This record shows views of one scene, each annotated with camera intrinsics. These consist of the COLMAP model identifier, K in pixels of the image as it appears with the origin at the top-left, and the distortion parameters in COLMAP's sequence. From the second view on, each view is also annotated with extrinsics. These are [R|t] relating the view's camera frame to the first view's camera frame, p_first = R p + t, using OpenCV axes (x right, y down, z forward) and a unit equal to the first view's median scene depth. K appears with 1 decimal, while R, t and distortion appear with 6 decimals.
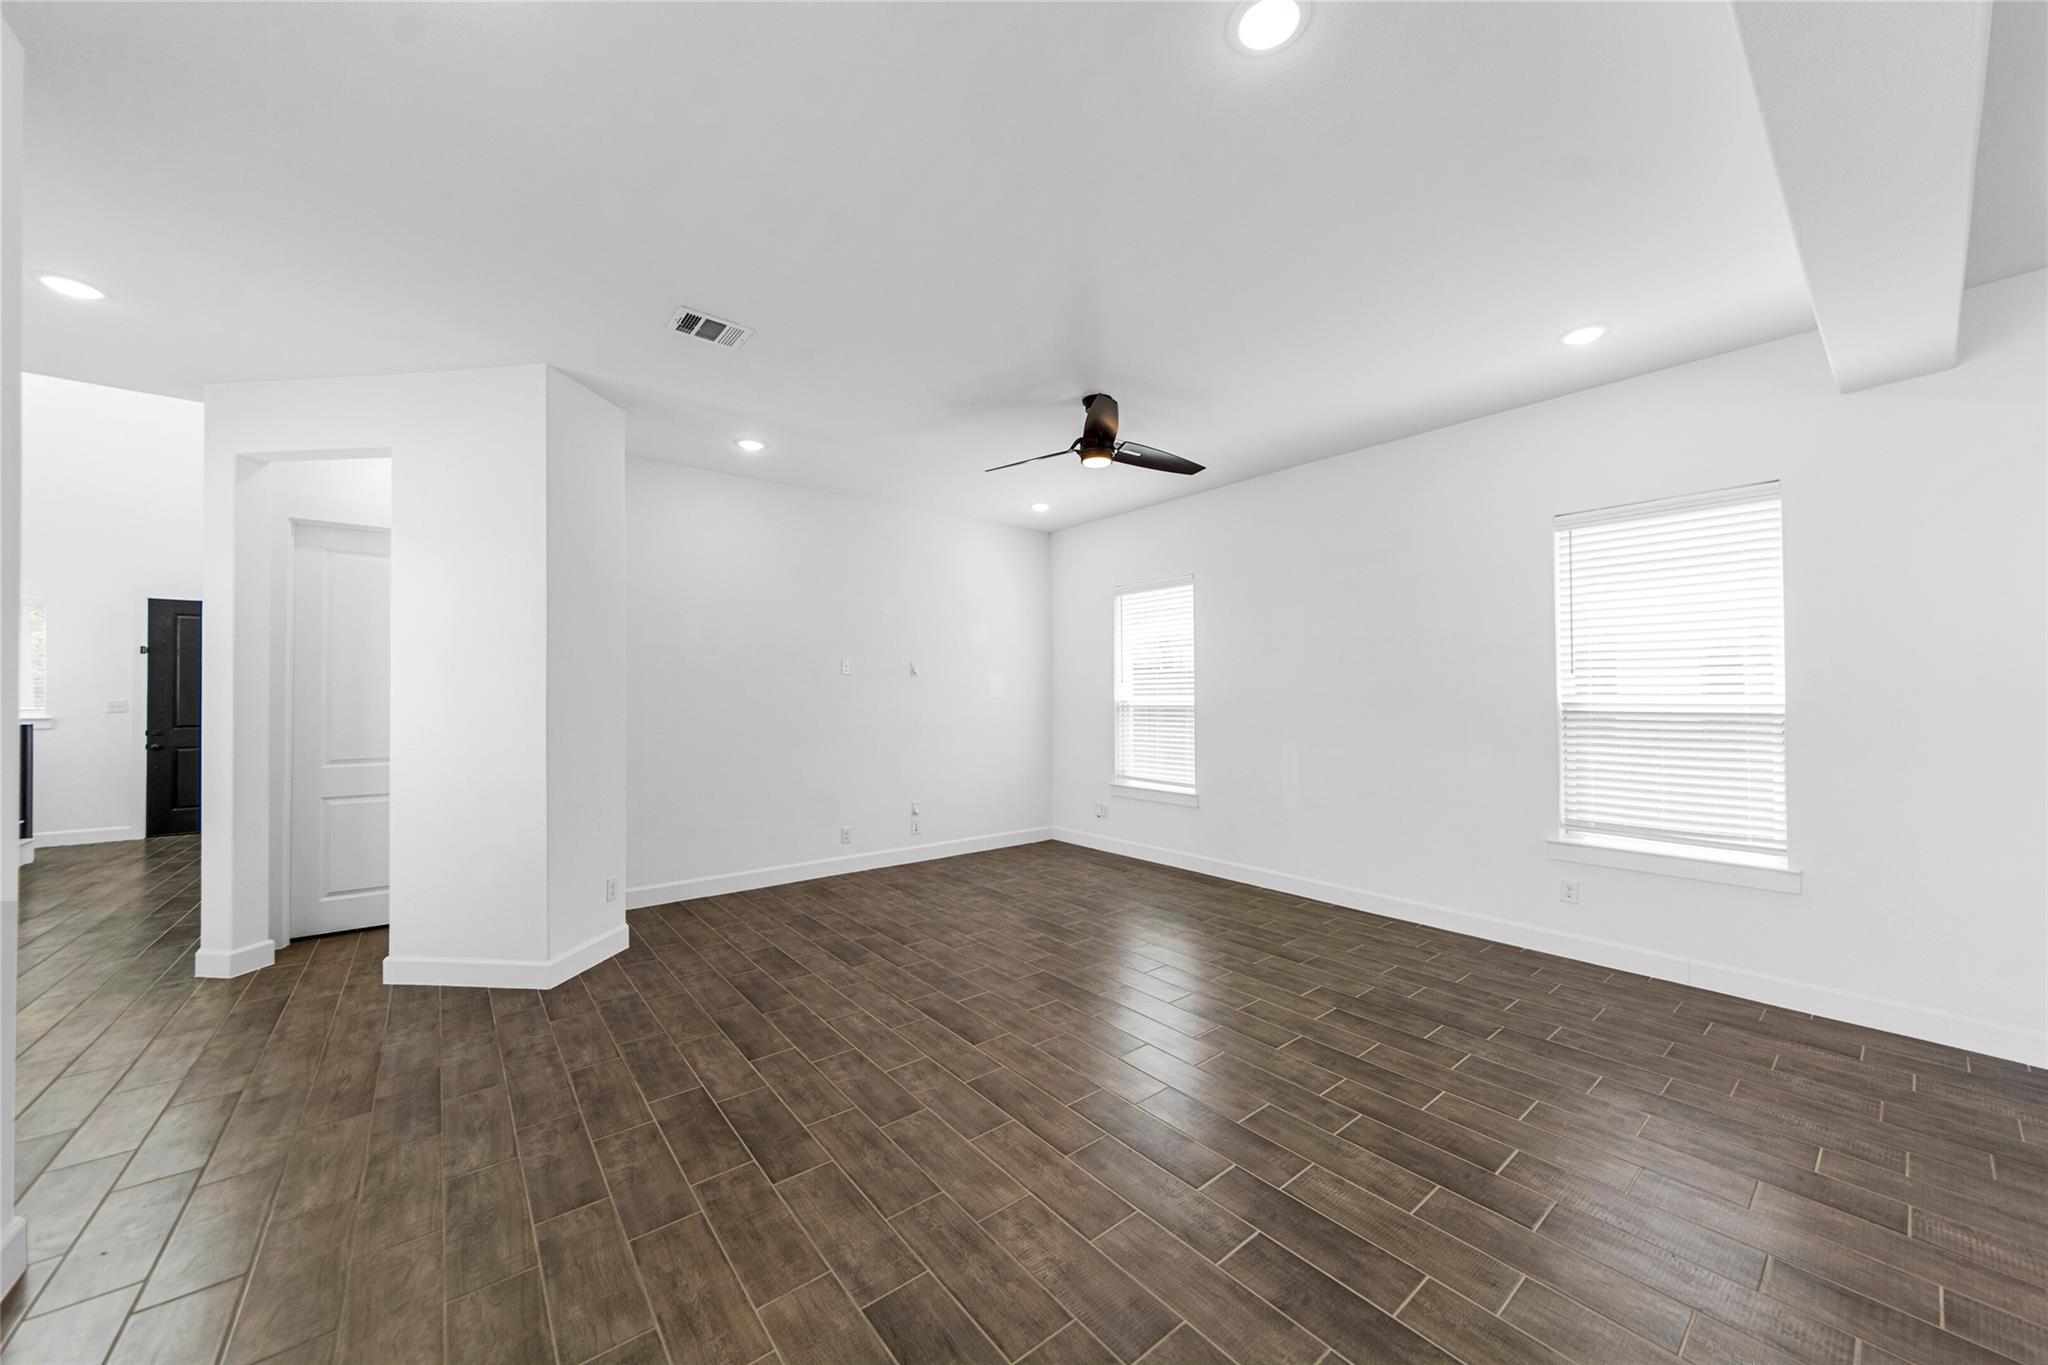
lens RADIAL K [[729.2, 0, 1025.9], [0, 729.2, 692.6], [0, 0, 1]] dist [-0.001356, -0.000193]
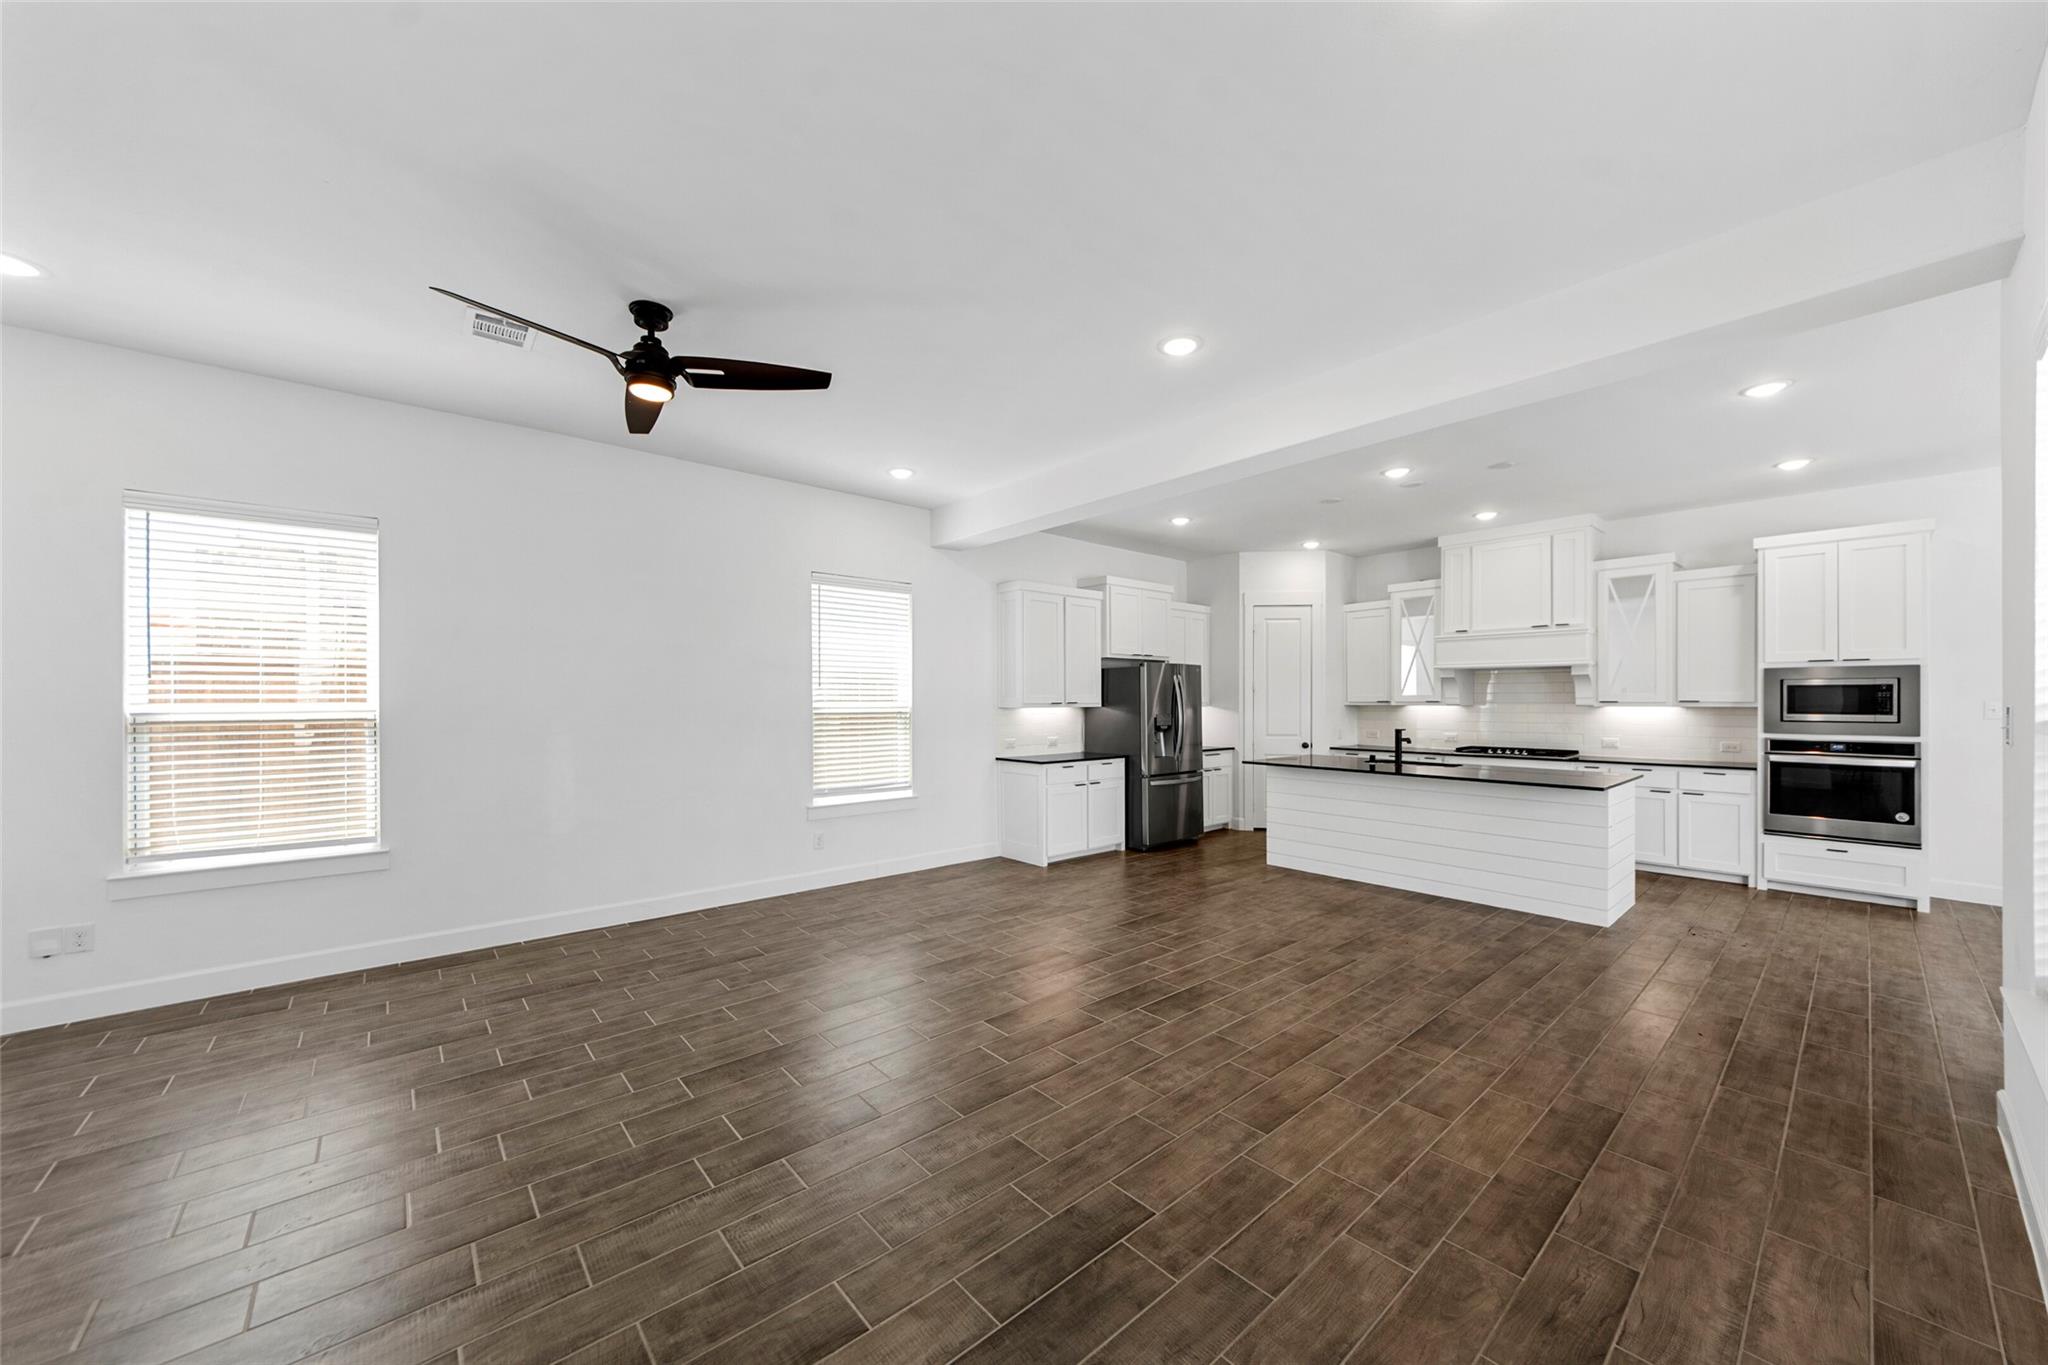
lens RADIAL K [[741.9, 0, 1025.8], [0, 741.9, 706.0], [0, 0, 1]] dist [0.001895, -0.000118]
pose [[-0.029301, -0.007594, 0.999542, -0.746187], [-0.000699, 0.999971, 0.007577, 0.000383], [-0.999570, -0.000477, -0.029306, 0.682980]]
